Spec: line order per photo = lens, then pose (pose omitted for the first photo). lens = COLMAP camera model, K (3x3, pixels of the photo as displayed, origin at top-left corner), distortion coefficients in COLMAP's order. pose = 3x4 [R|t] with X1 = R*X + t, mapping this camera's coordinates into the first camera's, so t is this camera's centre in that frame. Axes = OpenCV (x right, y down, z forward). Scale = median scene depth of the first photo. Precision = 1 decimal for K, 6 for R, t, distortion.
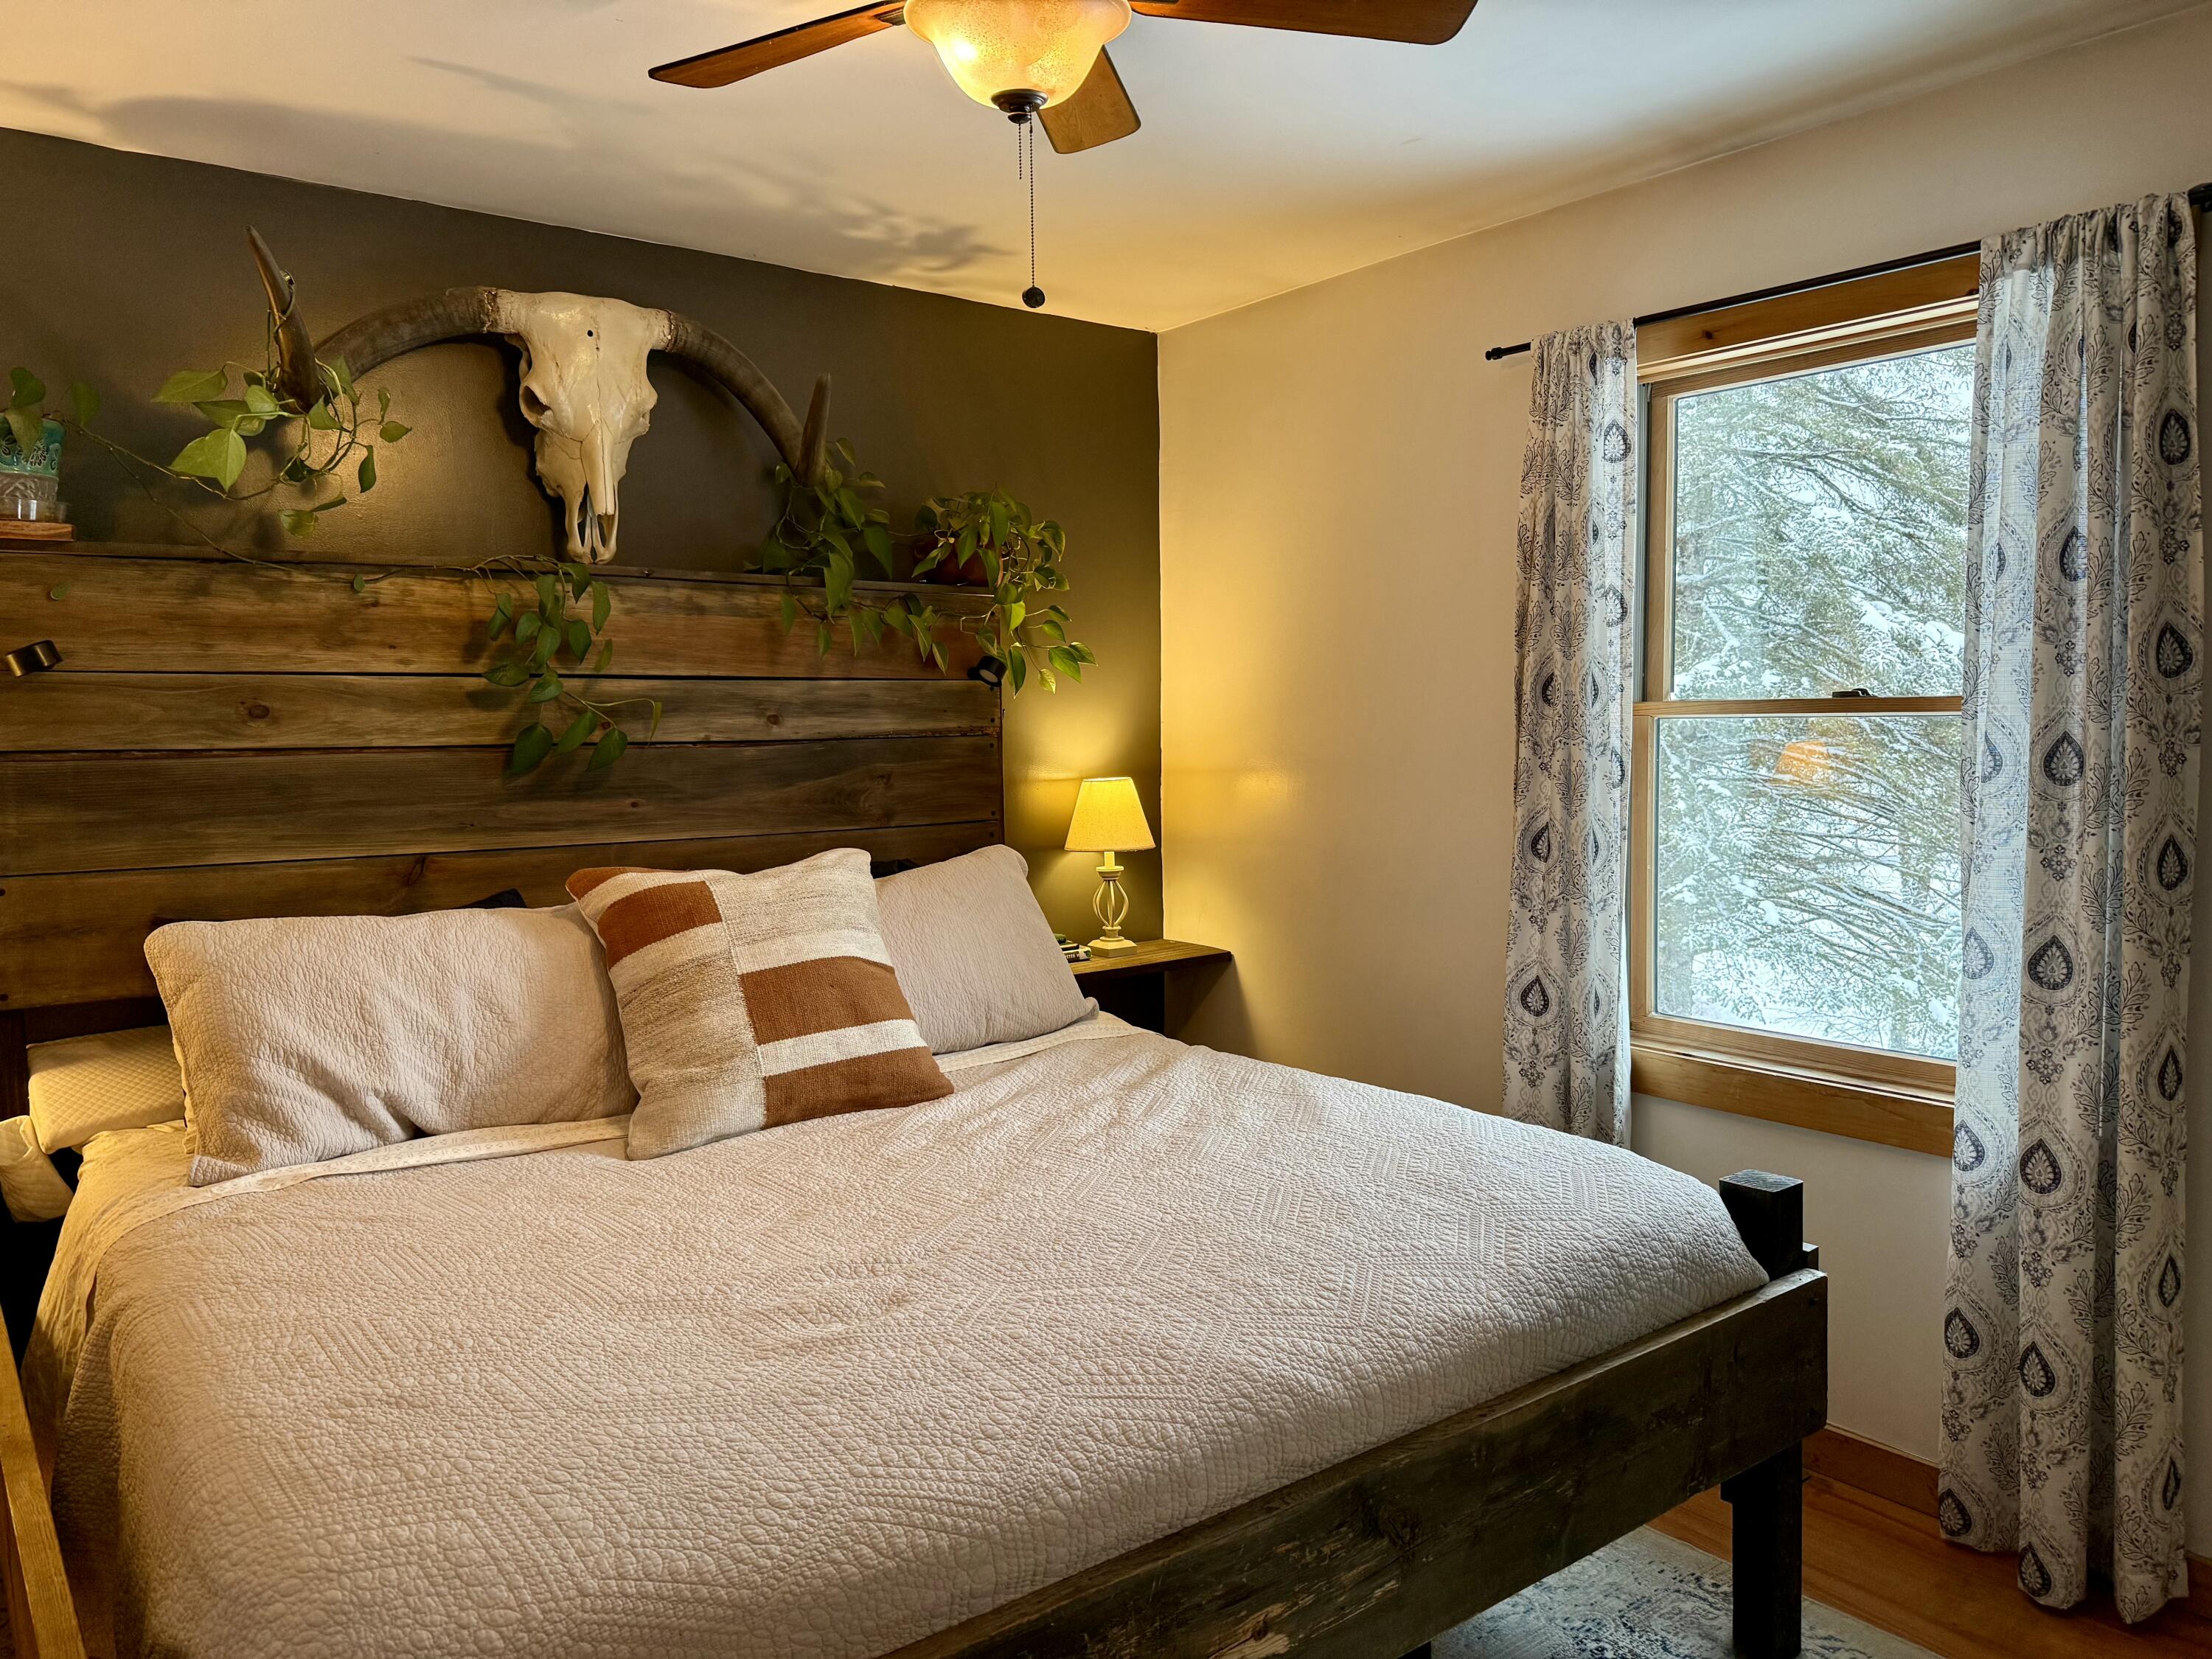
lens RADIAL K [[1550.1, 0, 1095.6], [0, 1550.1, 837.8], [0, 0, 1]] dist [0.164222, -0.285351]
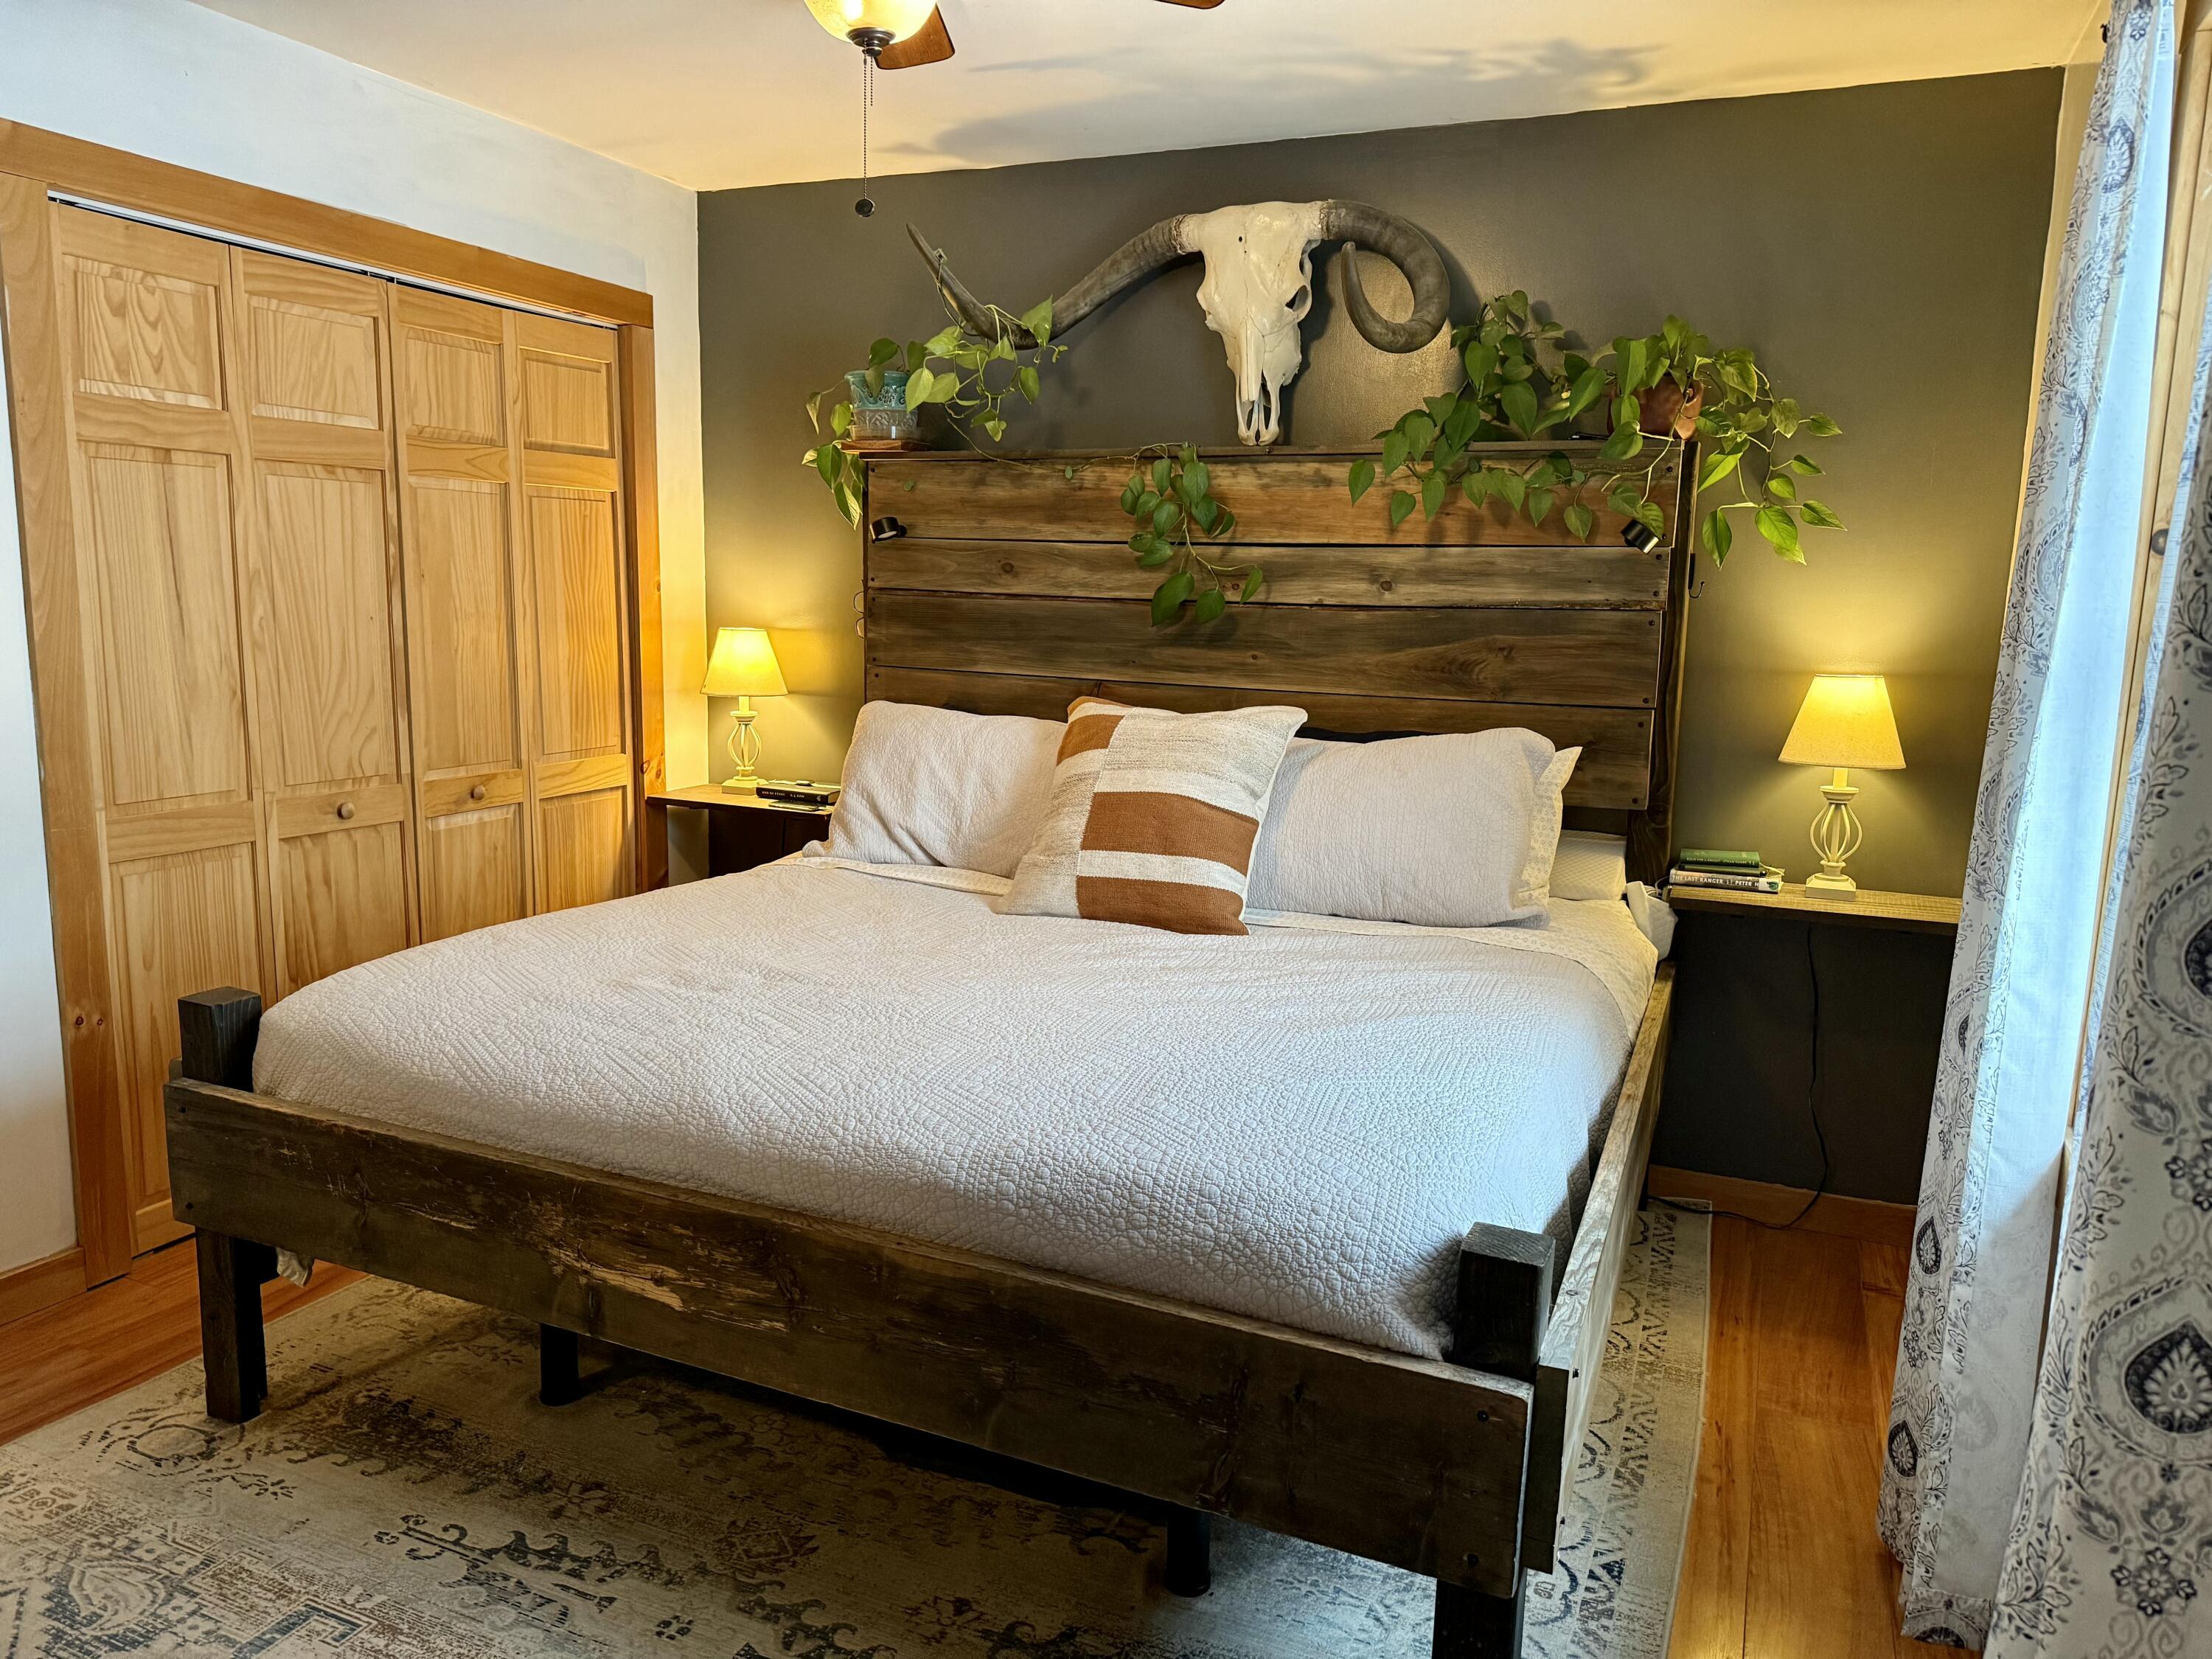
lens RADIAL K [[1550.1, 0, 1095.6], [0, 1550.1, 837.8], [0, 0, 1]] dist [0.164222, -0.285351]
pose [[0.468738, 0.166648, -0.867475, 0.714584], [-0.102847, 0.985660, 0.133780, -0.033107], [0.877330, 0.026509, 0.479155, 0.372576]]
